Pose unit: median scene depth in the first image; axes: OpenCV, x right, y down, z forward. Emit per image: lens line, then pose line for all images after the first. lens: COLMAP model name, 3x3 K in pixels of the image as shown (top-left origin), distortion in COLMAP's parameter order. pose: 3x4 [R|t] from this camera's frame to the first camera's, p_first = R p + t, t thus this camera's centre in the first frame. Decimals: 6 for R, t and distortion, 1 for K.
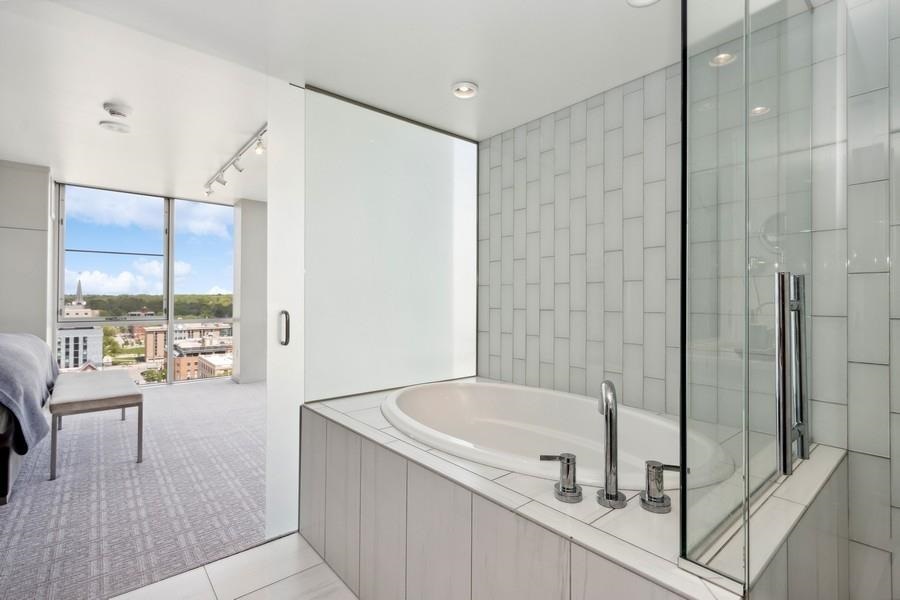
lens RADIAL K [[422.1, 0, 455.2], [0, 422.1, 298.8], [0, 0, 1]] dist [0.003242, 0.000072]
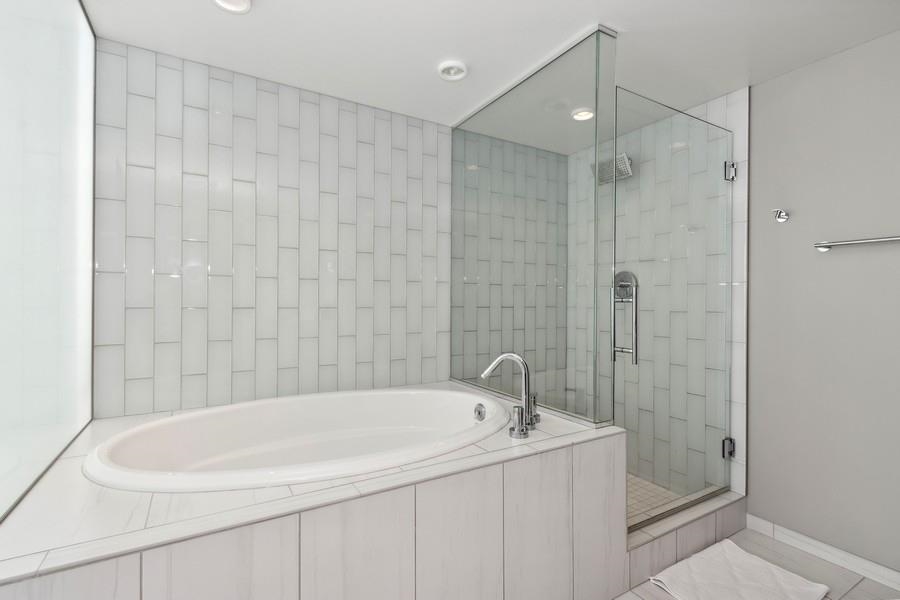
lens RADIAL K [[422.1, 0, 455.0], [0, 422.1, 298.9], [0, 0, 1]] dist [0.003242, 0.000072]
pose [[0.166996, -0.003230, 0.985952, -0.570818], [-0.010945, 0.999927, 0.005129, -0.001087], [-0.985897, -0.011648, 0.166949, 0.472370]]
